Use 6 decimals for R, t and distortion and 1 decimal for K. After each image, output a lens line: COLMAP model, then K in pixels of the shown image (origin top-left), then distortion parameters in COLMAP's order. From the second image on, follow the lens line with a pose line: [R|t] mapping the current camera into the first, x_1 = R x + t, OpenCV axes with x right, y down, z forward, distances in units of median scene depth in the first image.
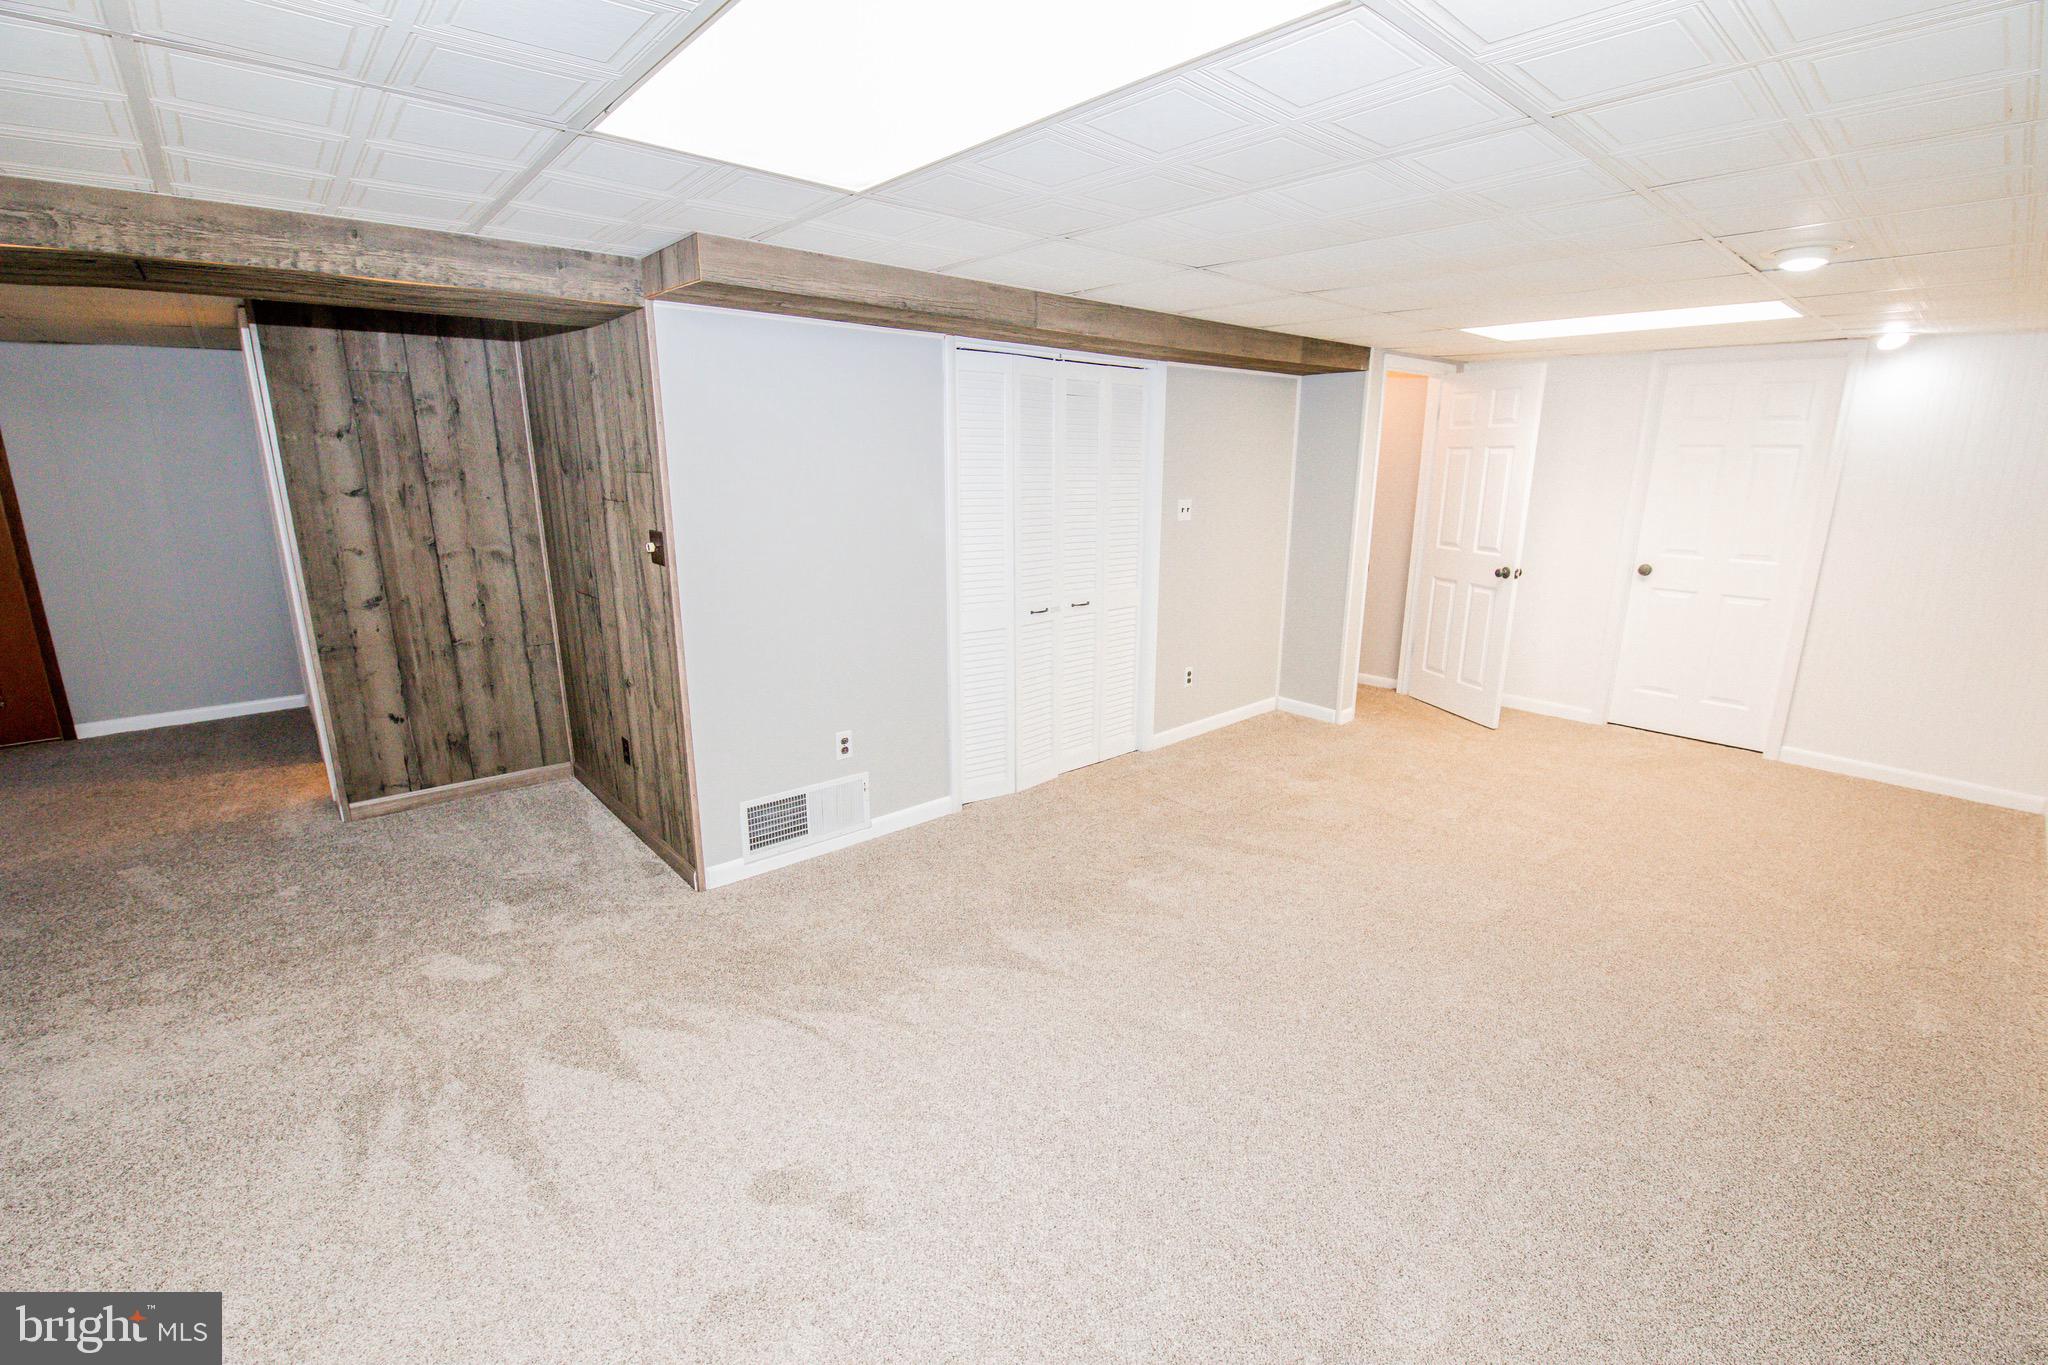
lens RADIAL K [[884.6, 0, 1022.7], [0, 884.6, 682.2], [0, 0, 1]] dist [-0.011456, -0.004592]
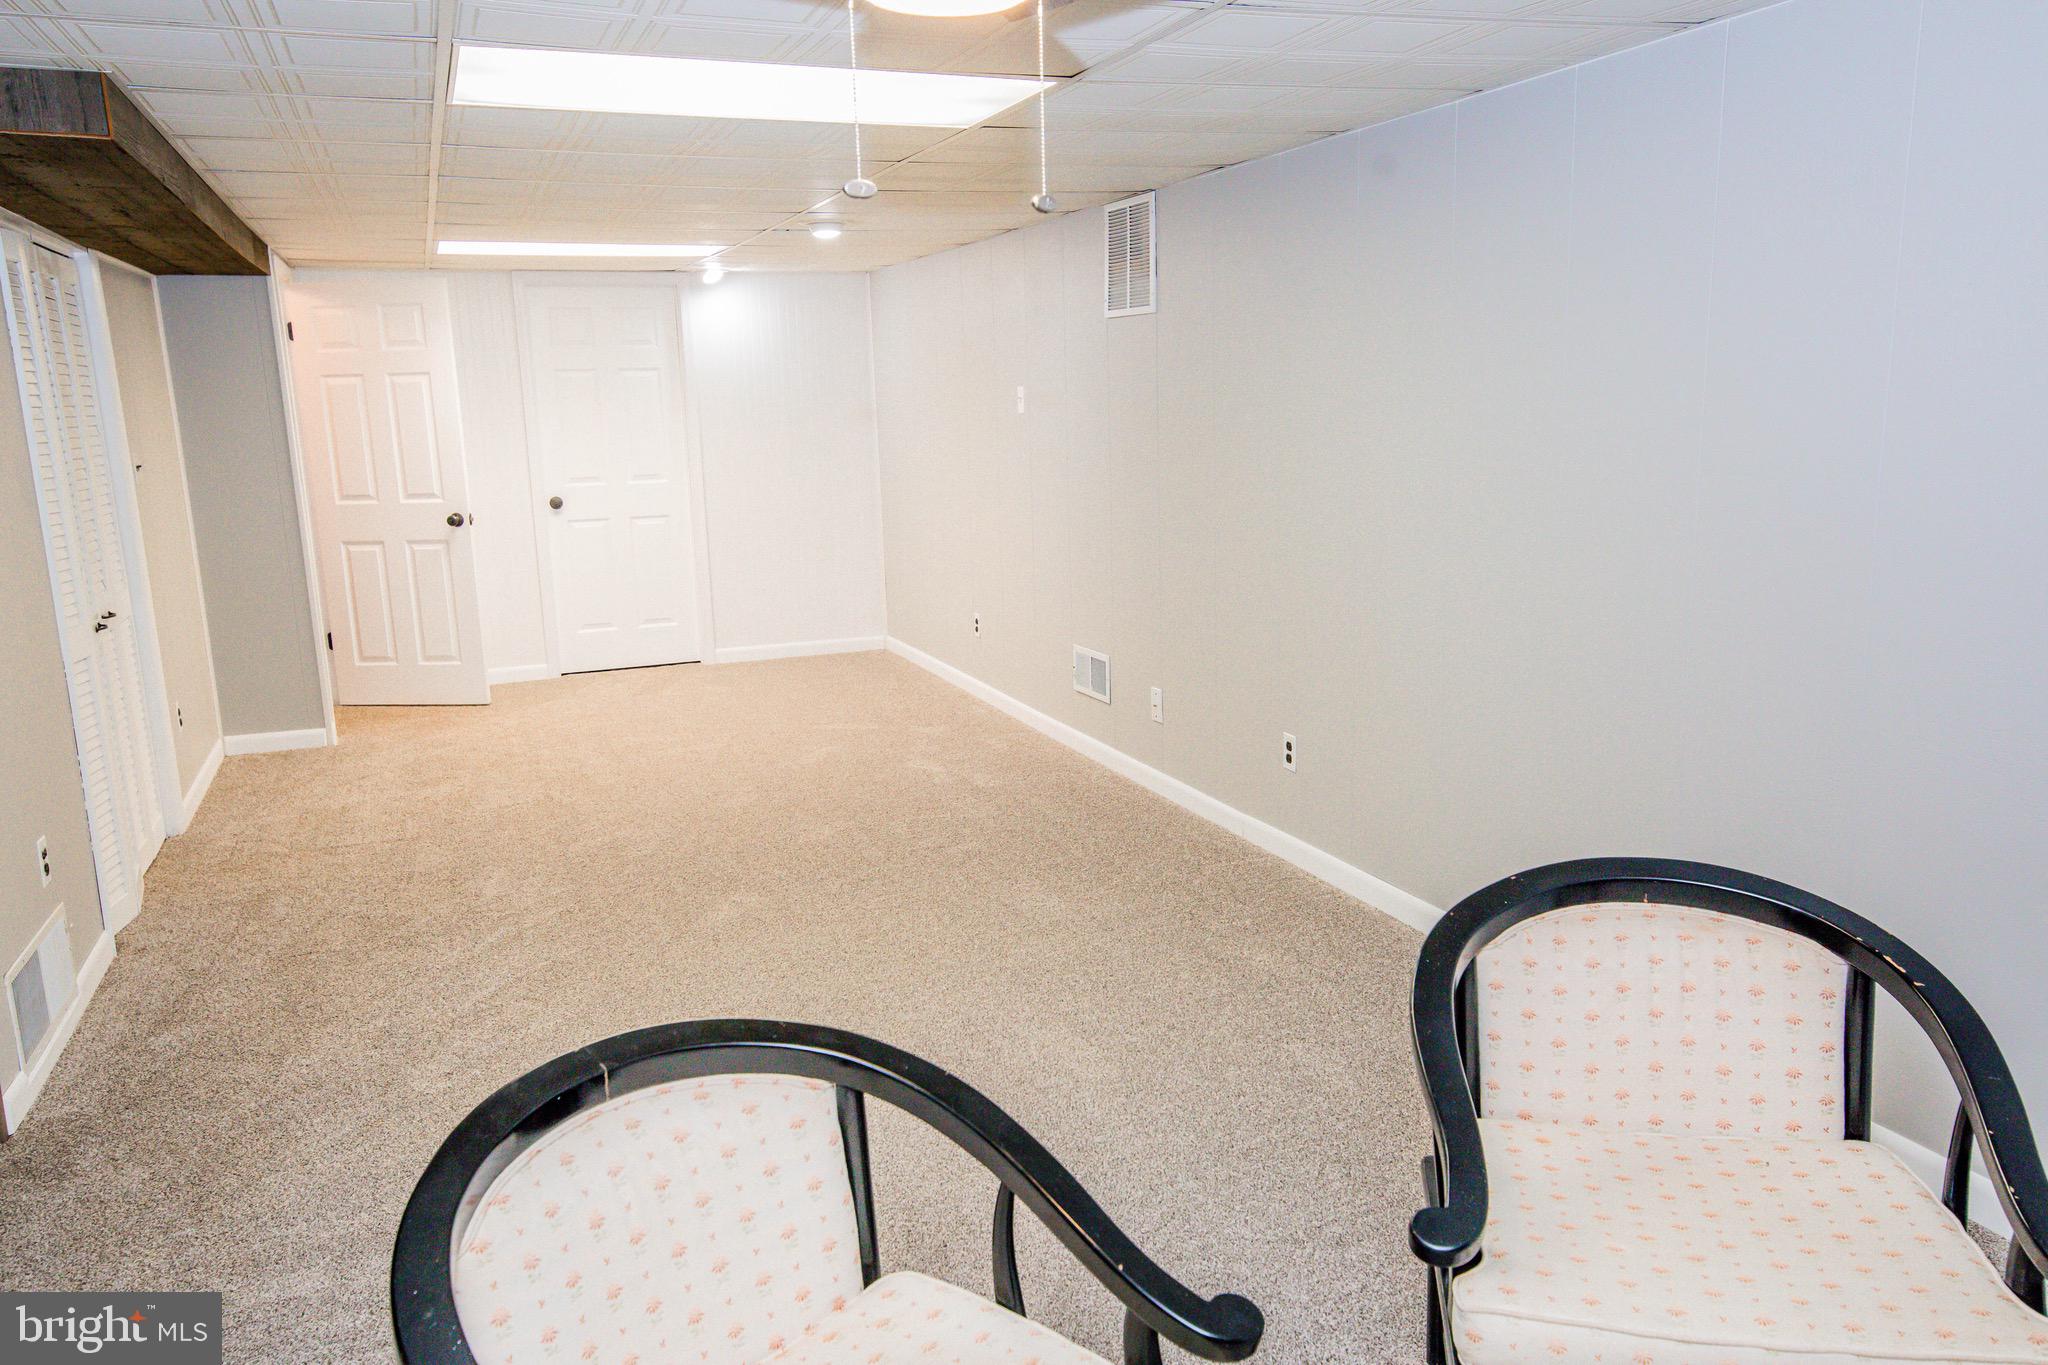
lens RADIAL K [[1524.2, 0, 1019.6], [0, 1524.2, 686.8], [0, 0, 1]] dist [0.037470, 0.005490]
pose [[0.345375, -0.196804, 0.917597, -0.669934], [0.257645, 0.960079, 0.108940, 0.009808], [-0.902405, 0.198789, 0.382293, -0.025572]]
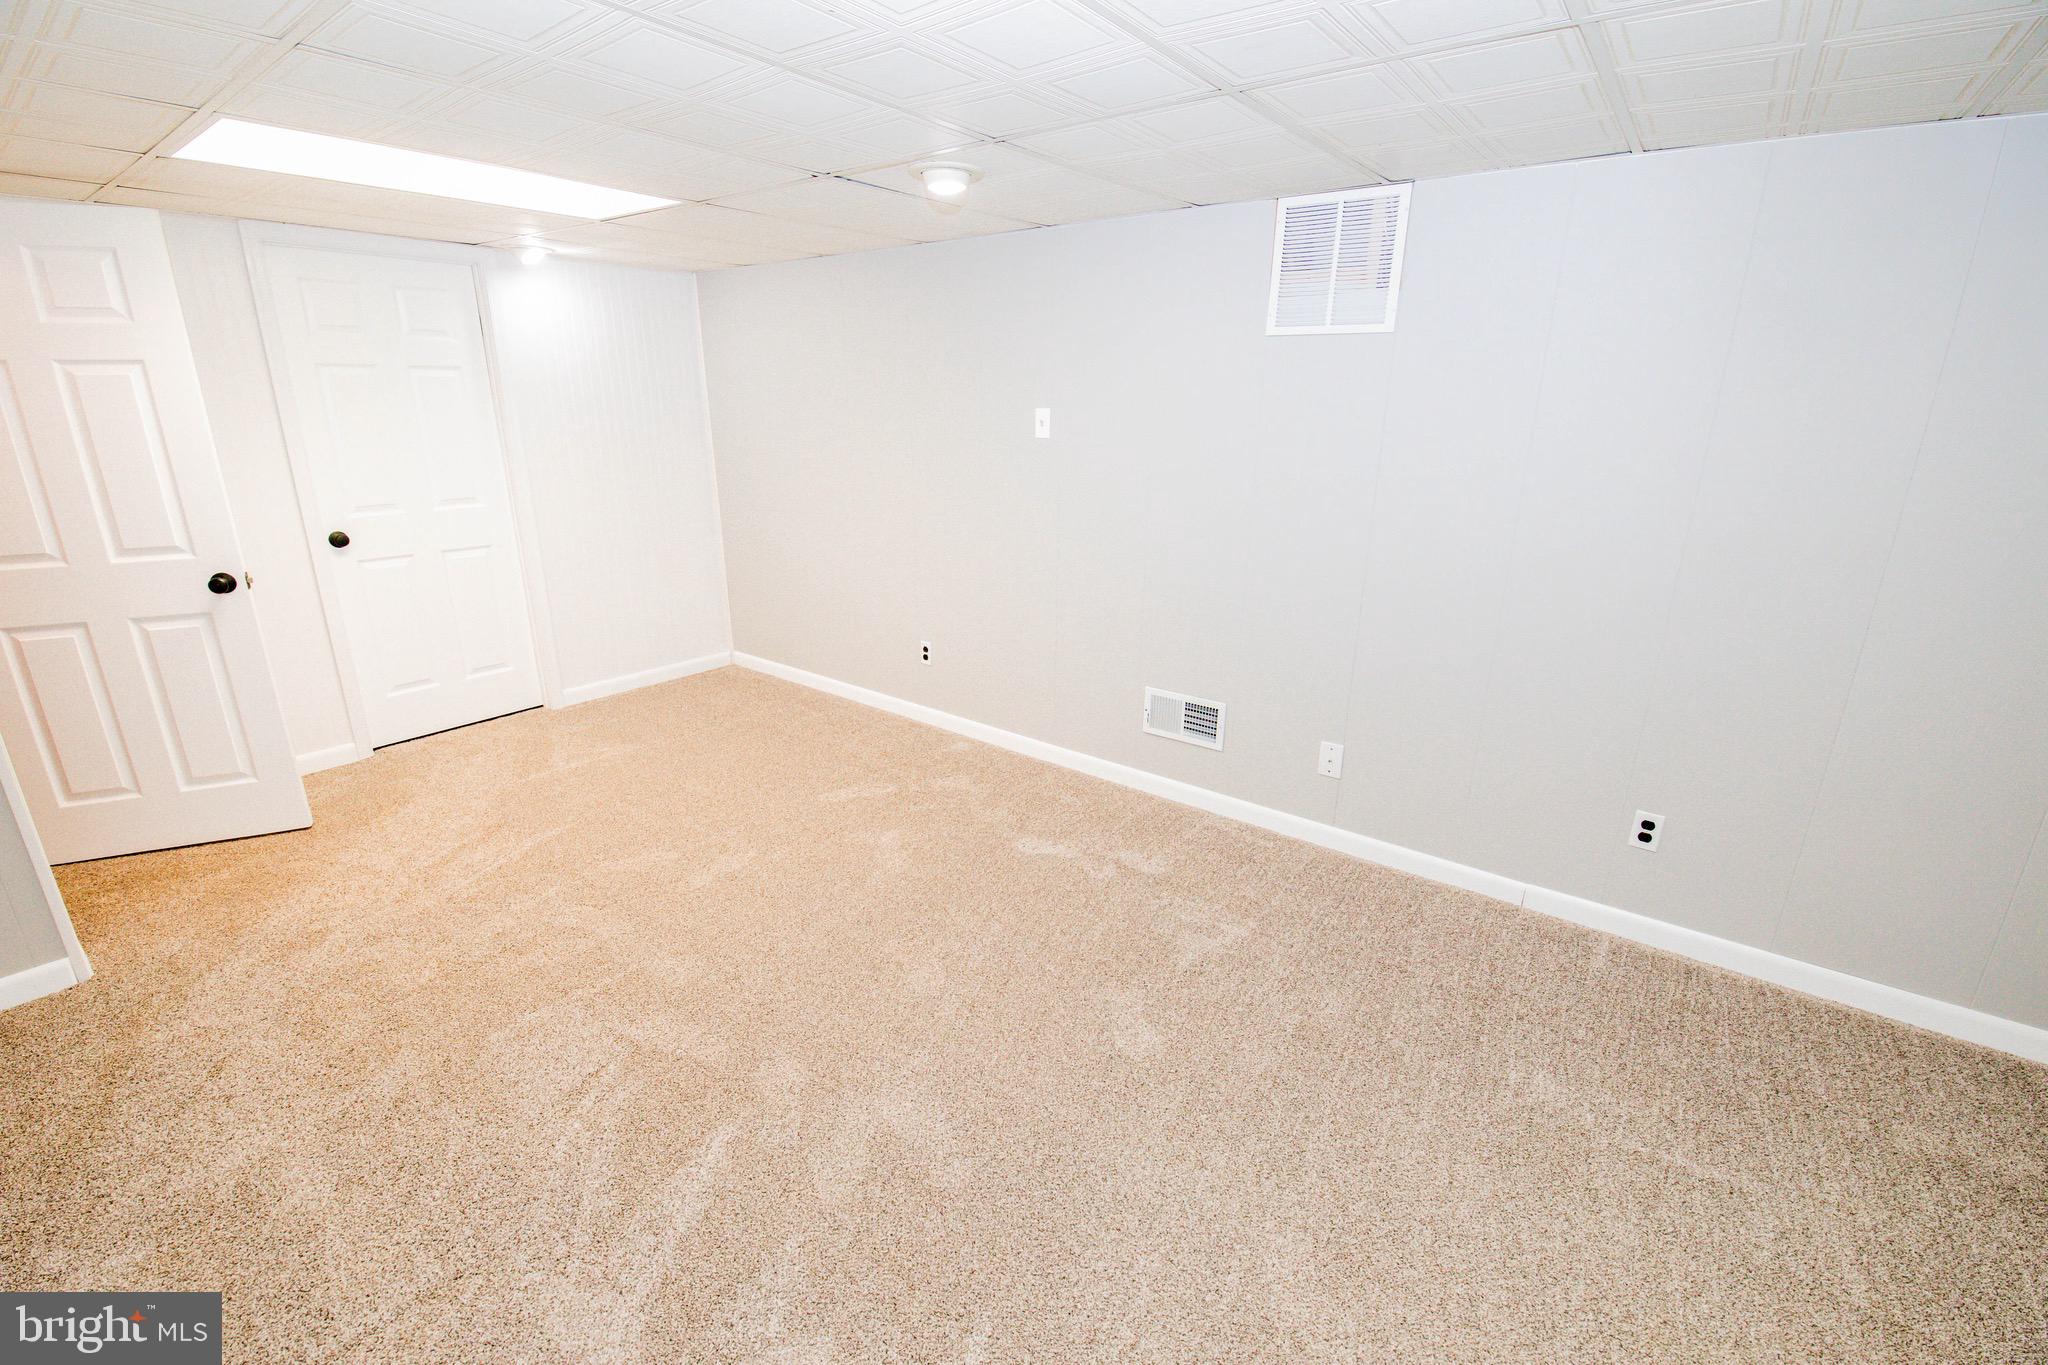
lens RADIAL K [[884.6, 0, 1028.5], [0, 884.6, 684.3], [0, 0, 1]] dist [-0.011456, -0.004592]
pose [[-0.188666, -0.311340, 0.931382, -0.115830], [0.228244, 0.908542, 0.349939, -0.146840], [-0.955149, 0.278603, -0.100349, 0.579322]]
